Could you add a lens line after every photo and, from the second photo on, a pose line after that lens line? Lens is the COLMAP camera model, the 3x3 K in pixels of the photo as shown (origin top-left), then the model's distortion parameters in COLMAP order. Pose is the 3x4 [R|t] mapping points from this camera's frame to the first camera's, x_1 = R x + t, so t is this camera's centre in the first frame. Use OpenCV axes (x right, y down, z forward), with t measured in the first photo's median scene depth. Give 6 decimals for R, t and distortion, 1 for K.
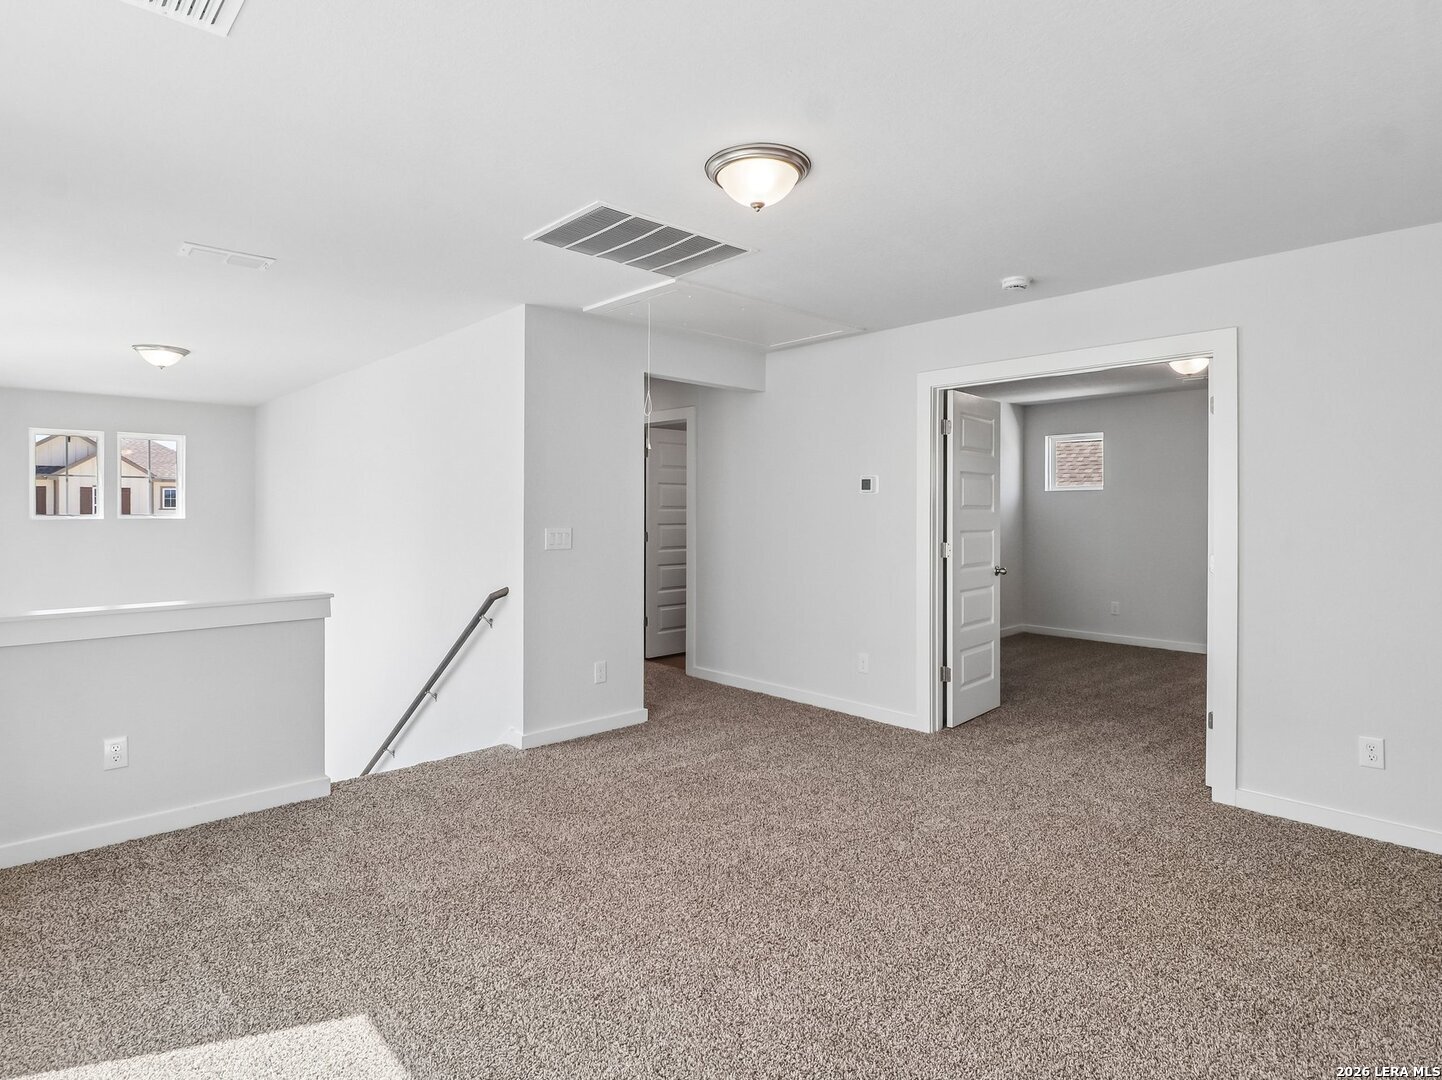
lens RADIAL K [[787.4, 0, 713.7], [0, 787.4, 509.6], [0, 0, 1]] dist [-0.002544, -0.001002]
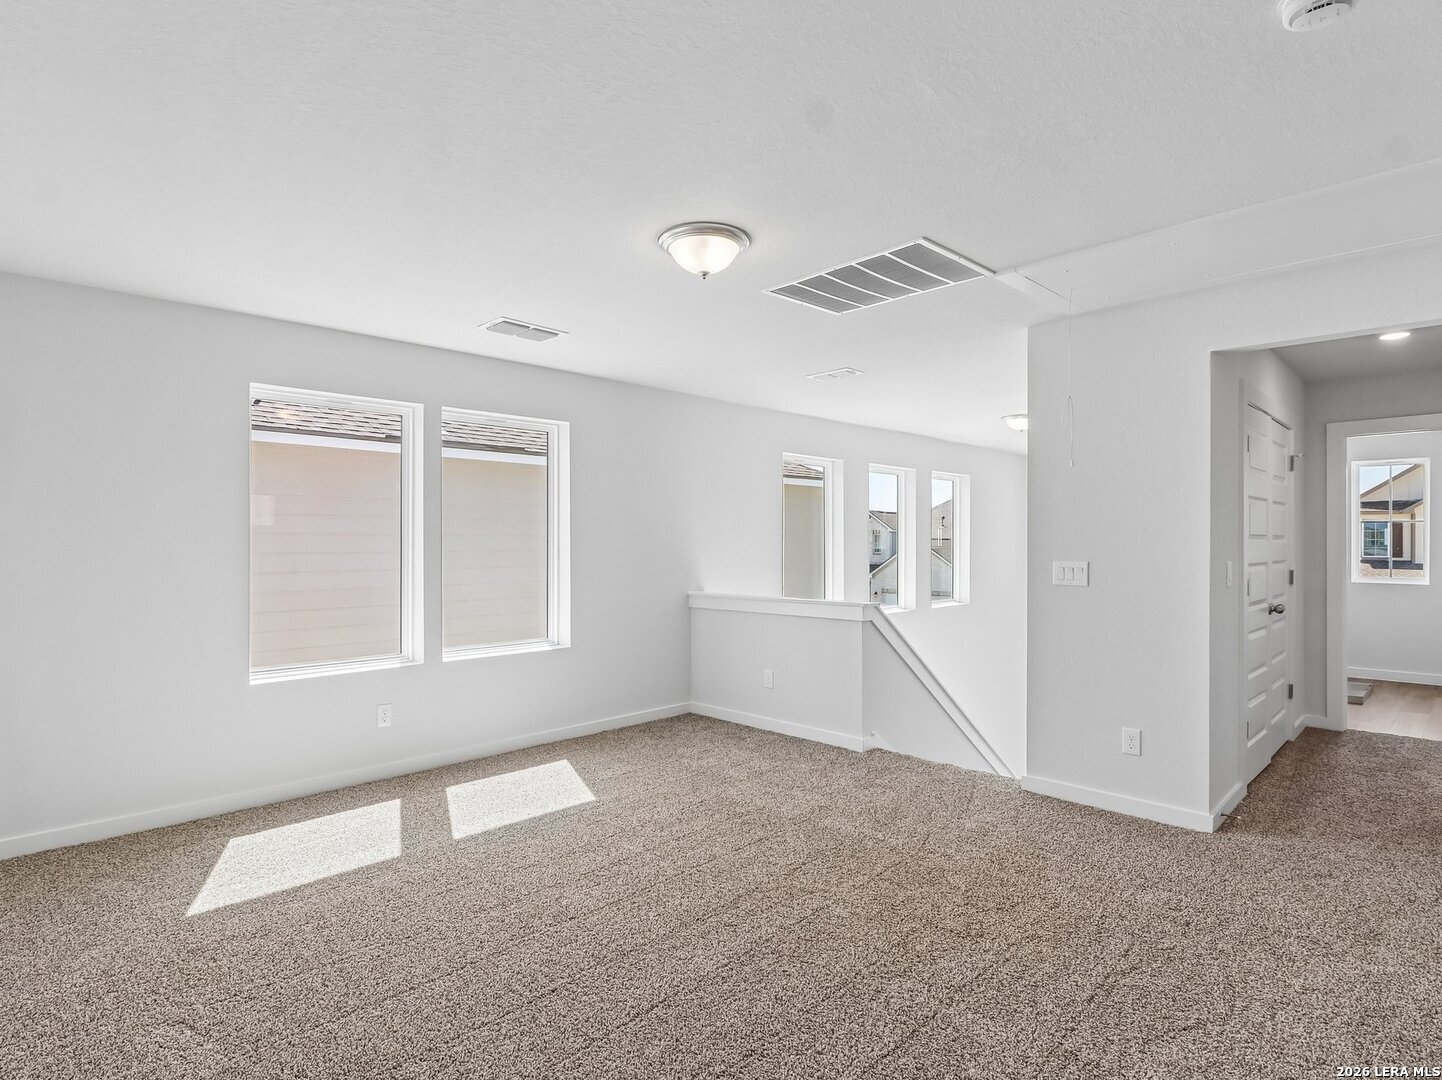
lens RADIAL K [[761.8, 0, 679.0], [0, 761.8, 534.0], [0, 0, 1]] dist [-0.004982, -0.001390]
pose [[0.003455, -0.011602, -0.999927, 0.805987], [-0.003589, 0.999926, -0.011615, 0.004307], [0.999988, 0.003629, 0.003414, 0.668175]]
